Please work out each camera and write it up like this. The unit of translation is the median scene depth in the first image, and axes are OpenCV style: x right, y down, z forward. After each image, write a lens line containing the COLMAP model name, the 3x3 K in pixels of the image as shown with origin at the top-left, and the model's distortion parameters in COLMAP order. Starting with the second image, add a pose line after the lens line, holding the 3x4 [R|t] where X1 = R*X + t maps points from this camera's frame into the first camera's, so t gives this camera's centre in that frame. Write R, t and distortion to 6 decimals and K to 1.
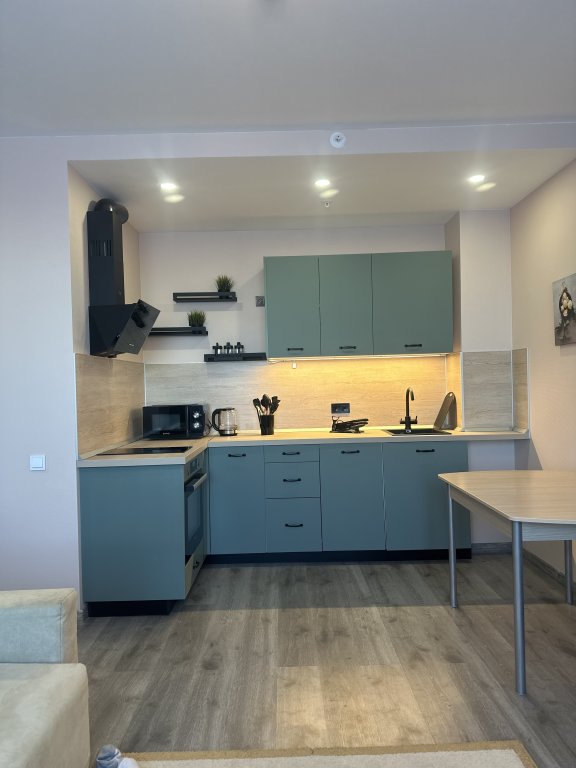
lens RADIAL K [[539.3, 0, 288.0], [0, 539.3, 384.0], [0, 0, 1]] dist [-0.006328, -0.004545]
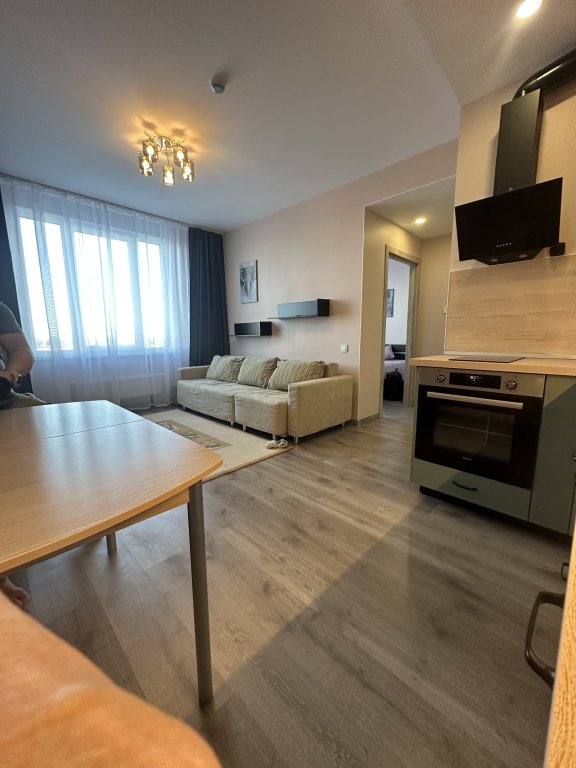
lens RADIAL K [[307.4, 0, 288.0], [0, 307.4, 384.0], [0, 0, 1]] dist [-0.000042, 0.000469]
pose [[-0.711181, 0.139269, -0.689076, 0.448621], [0.030389, 0.985355, 0.167785, 0.077425], [0.702352, 0.098385, -0.704998, 1.340253]]
